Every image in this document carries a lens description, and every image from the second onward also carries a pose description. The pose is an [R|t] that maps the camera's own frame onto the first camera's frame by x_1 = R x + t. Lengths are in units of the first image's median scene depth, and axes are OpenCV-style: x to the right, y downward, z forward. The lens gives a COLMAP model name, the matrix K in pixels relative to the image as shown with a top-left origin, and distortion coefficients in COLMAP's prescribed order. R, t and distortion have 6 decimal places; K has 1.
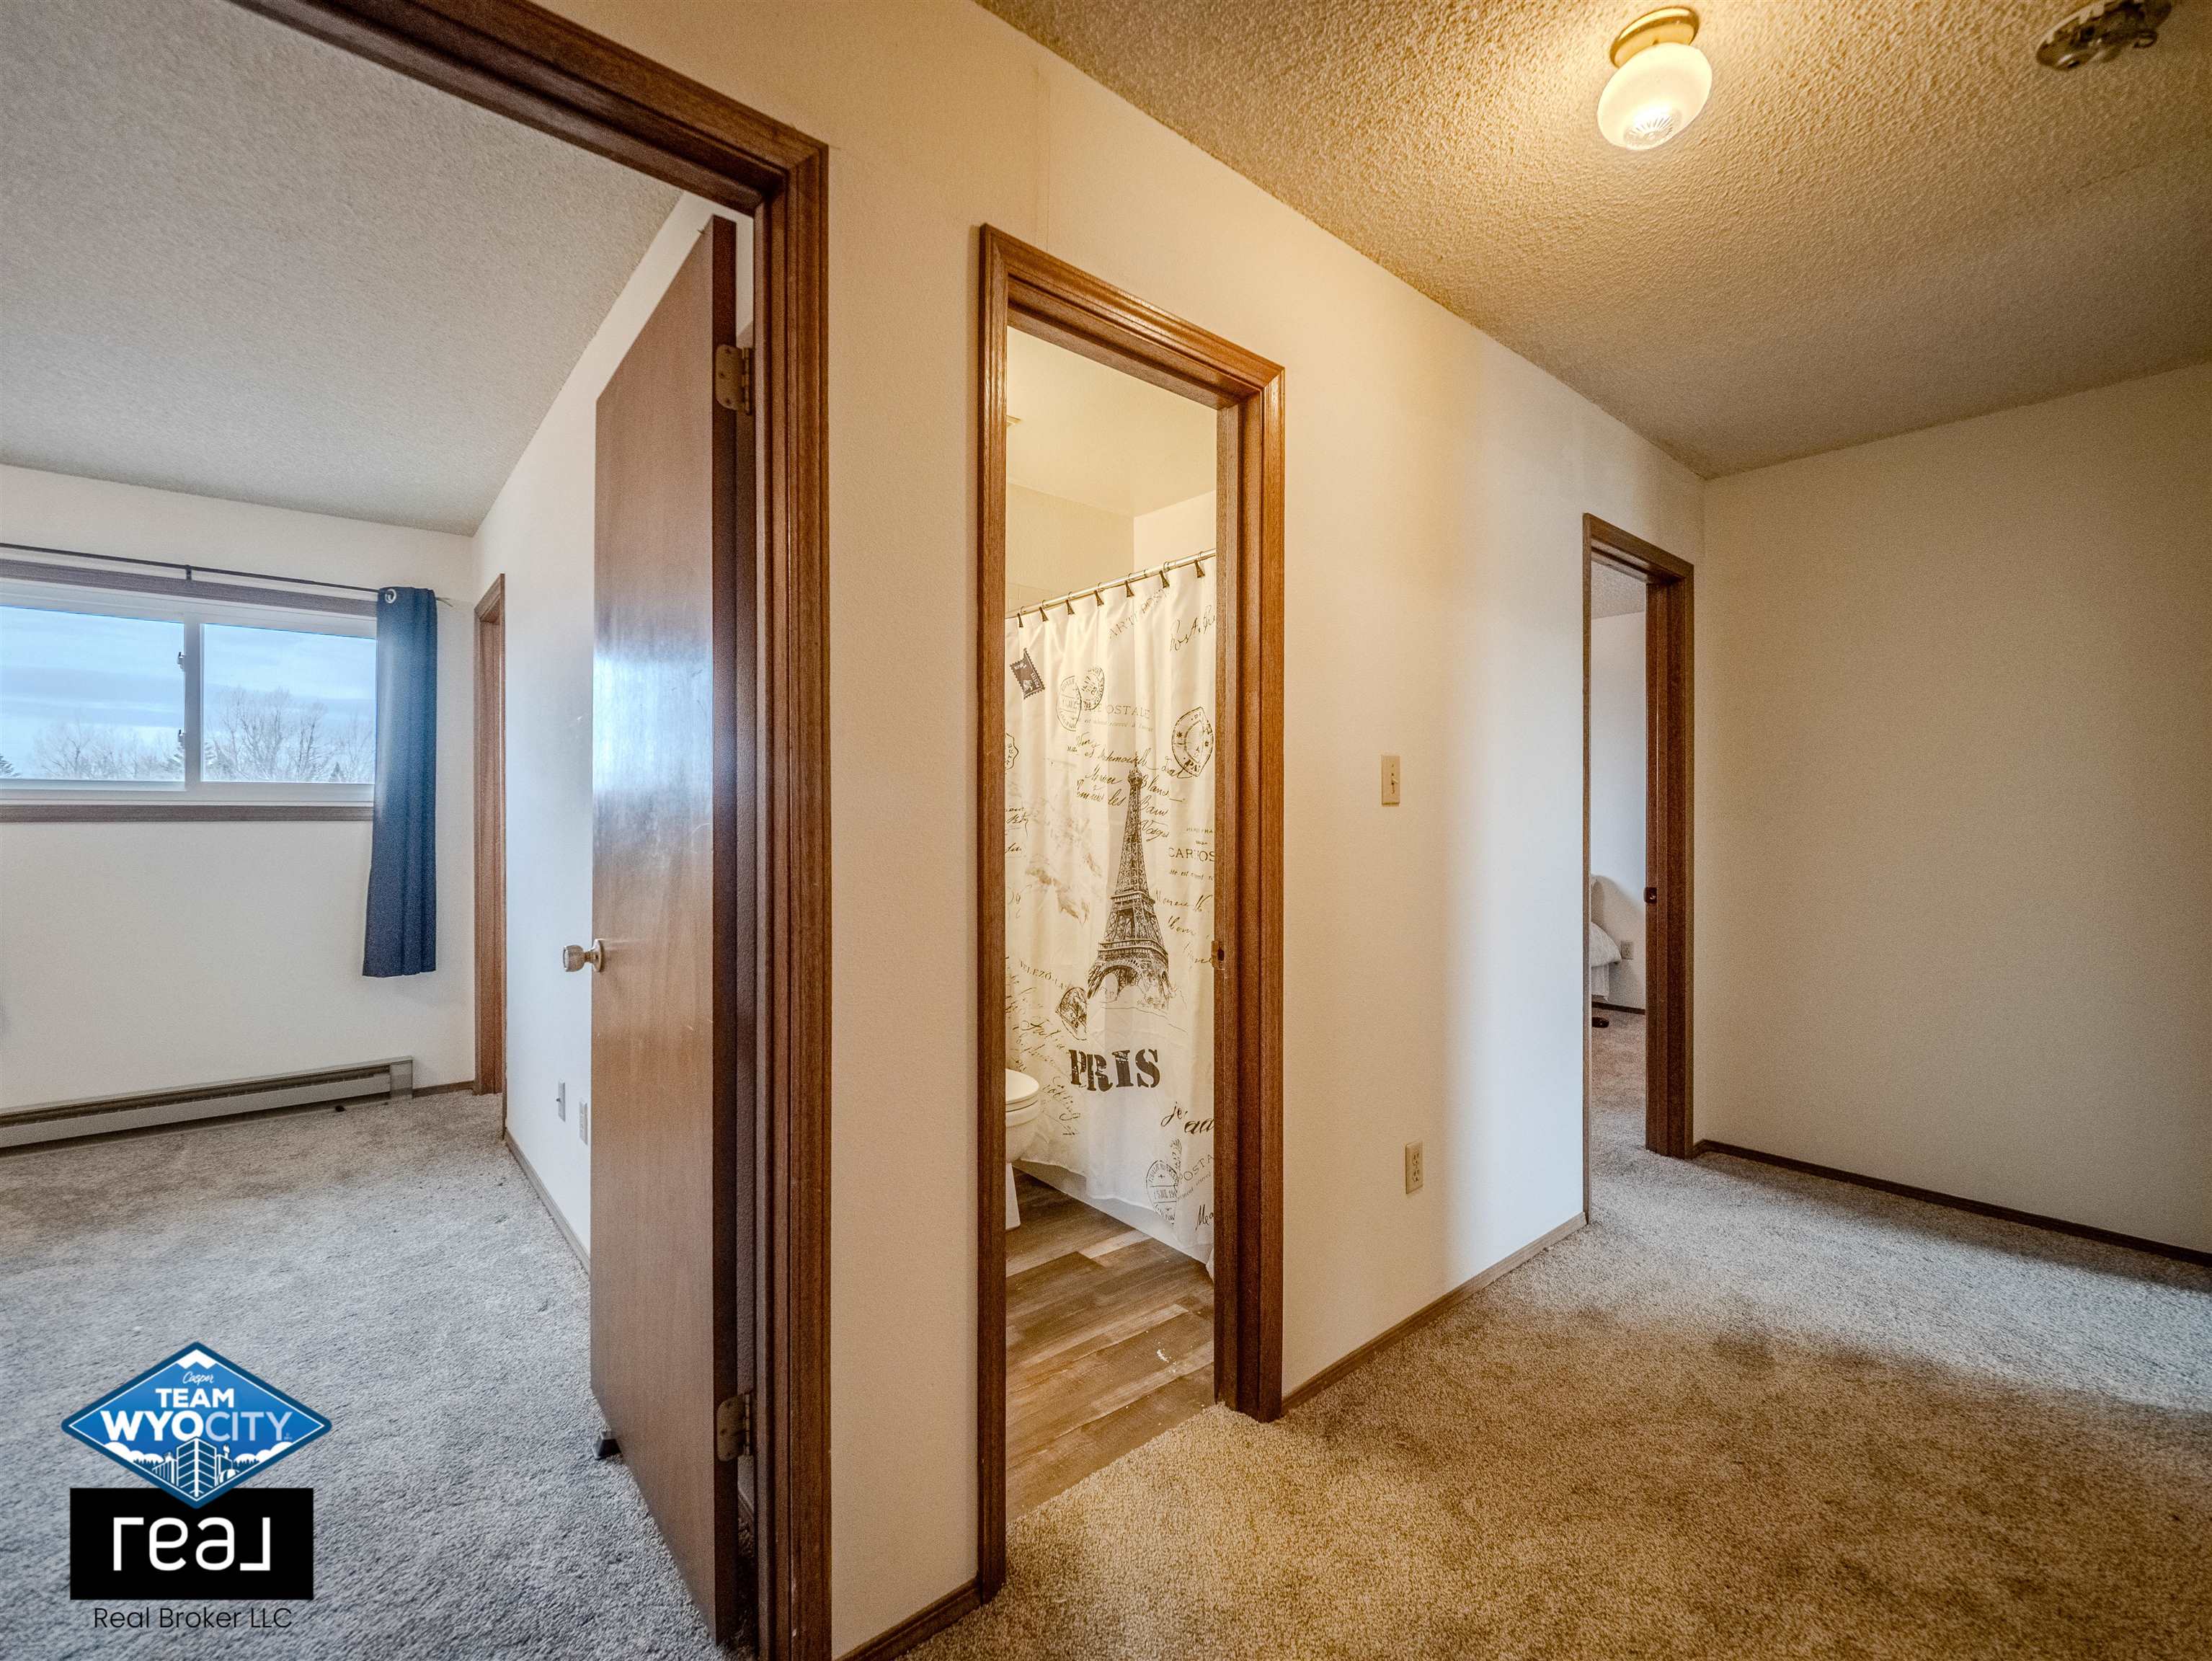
lens RADIAL K [[940.5, 0, 1106.0], [0, 940.5, 830.5], [0, 0, 1]] dist [-0.002156, -0.009114]
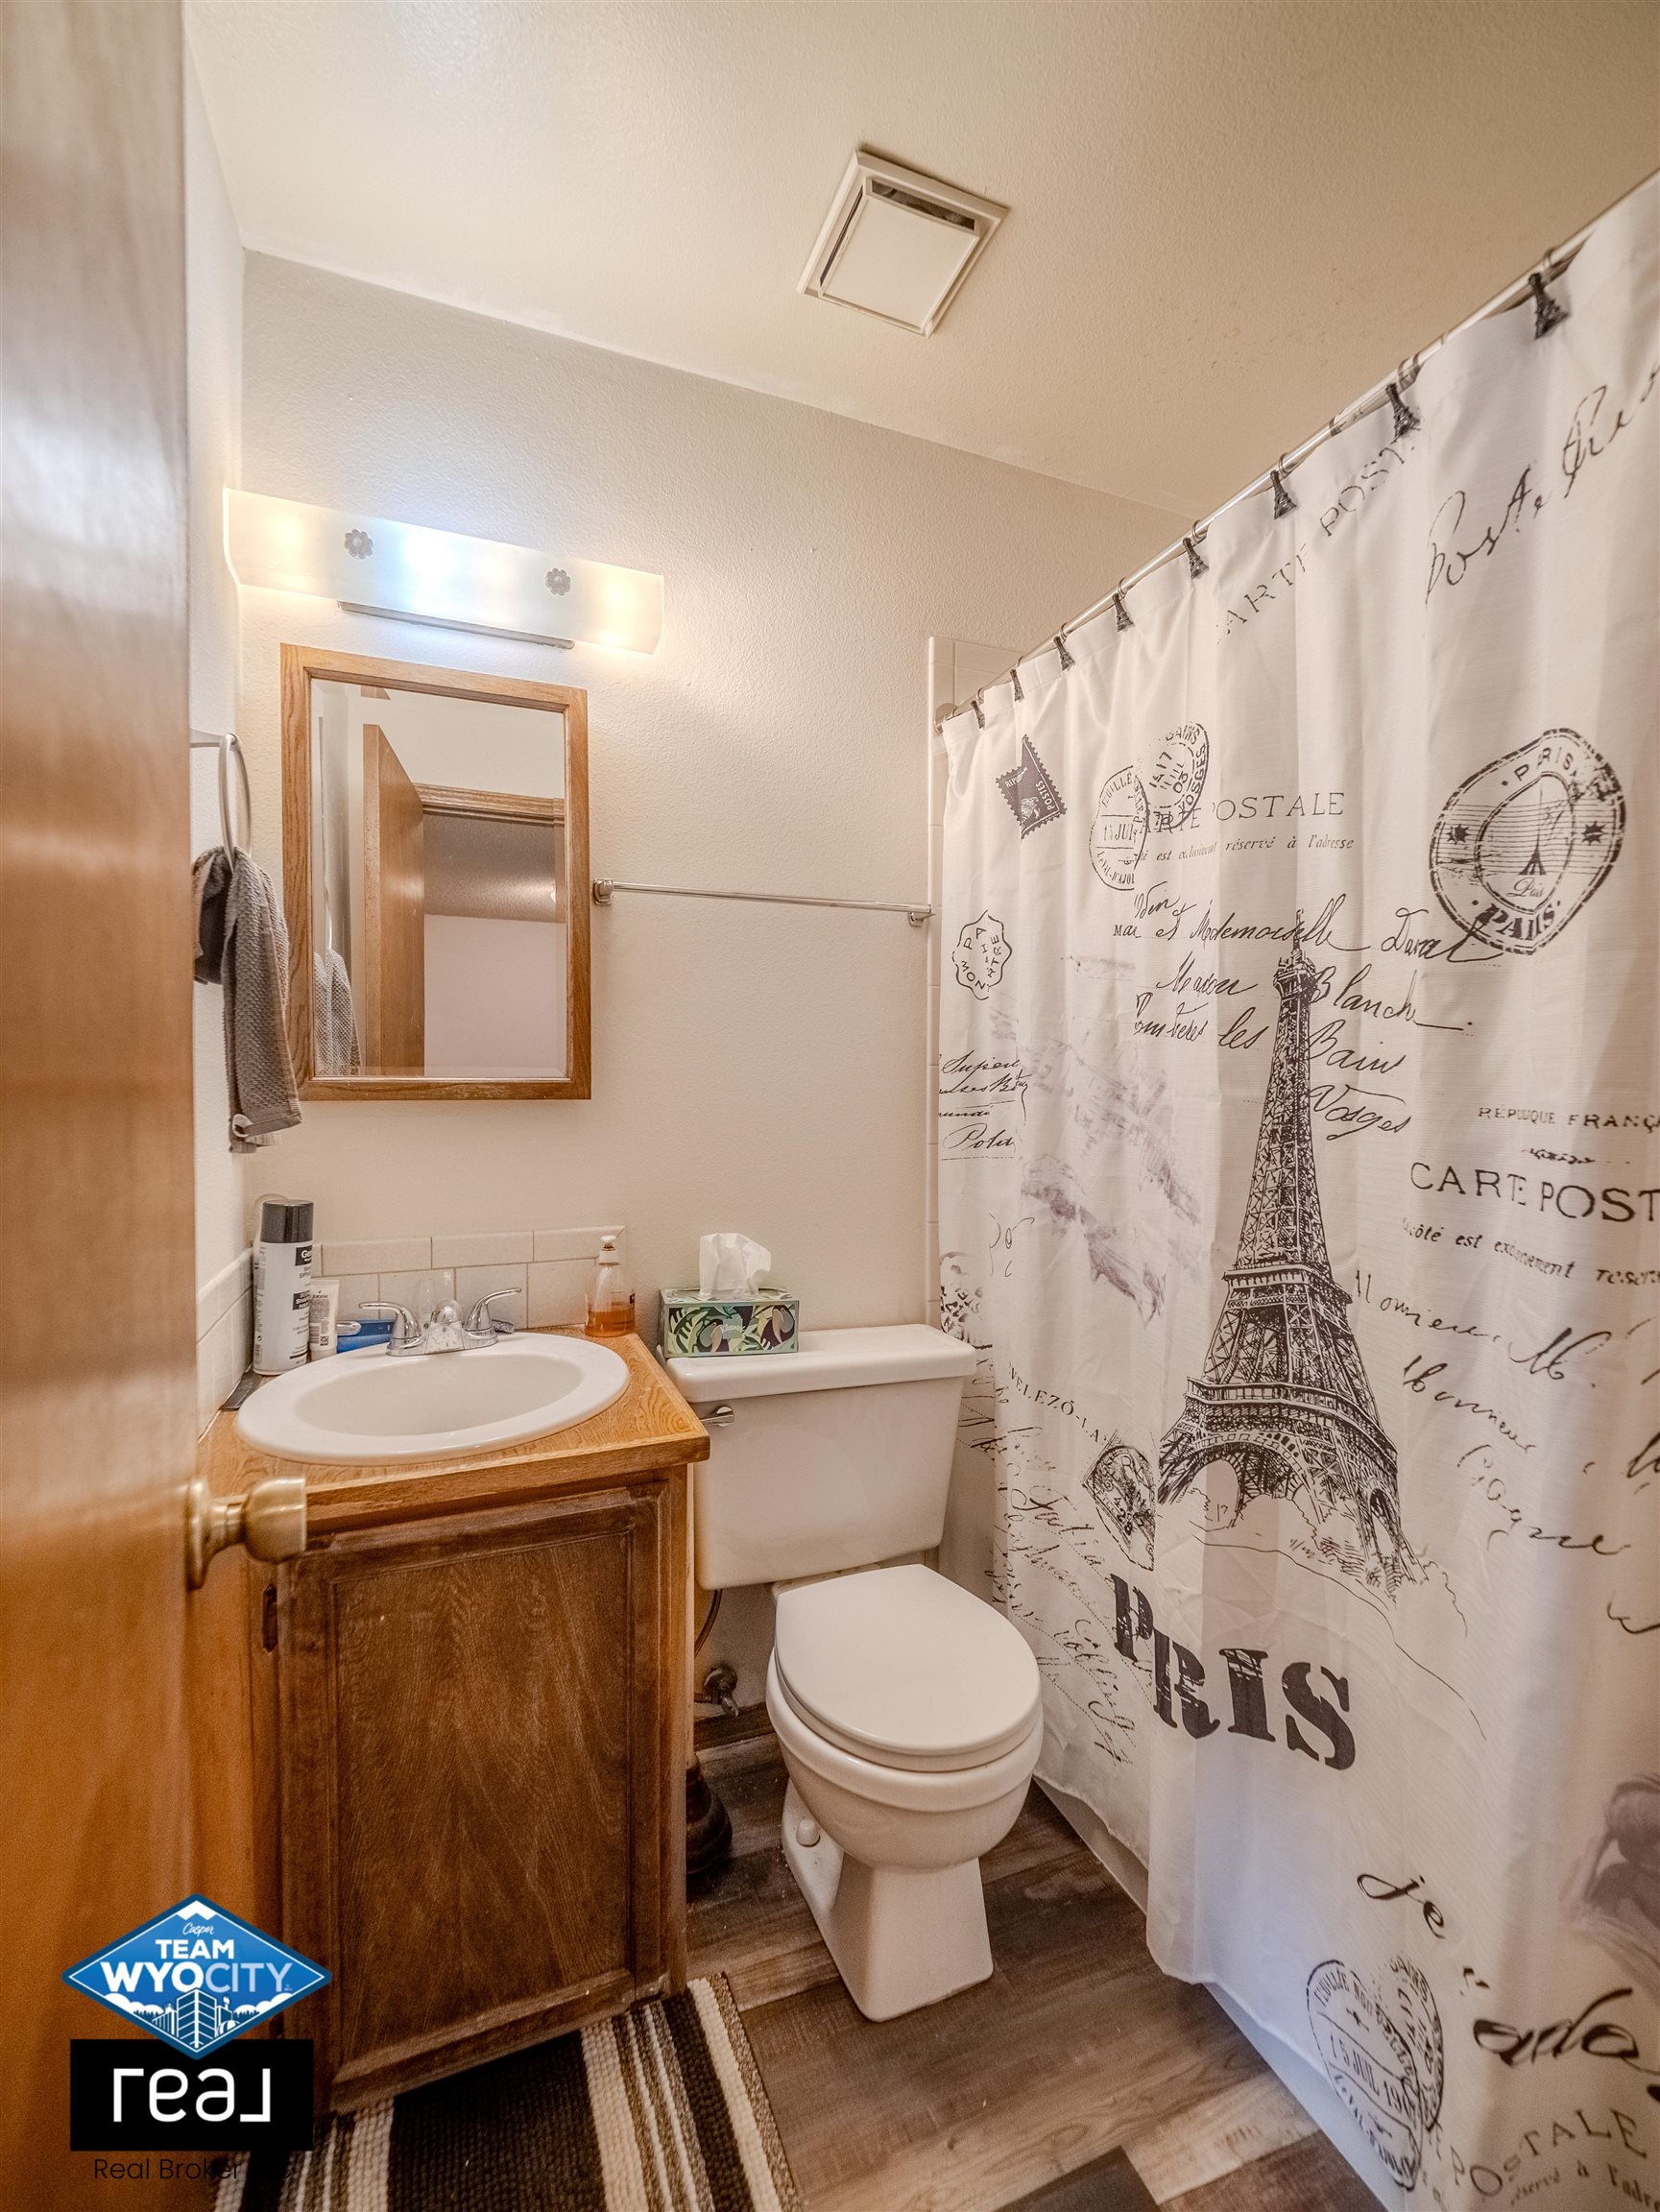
lens RADIAL K [[940.4, 0, 830.0], [0, 940.4, 1106.0], [0, 0, 1]] dist [-0.002156, -0.009114]
pose [[0.946600, 0.009596, -0.322269, -0.025312], [-0.007119, 0.999935, 0.008861, -0.004311], [0.322333, -0.006094, 0.946607, 0.559071]]
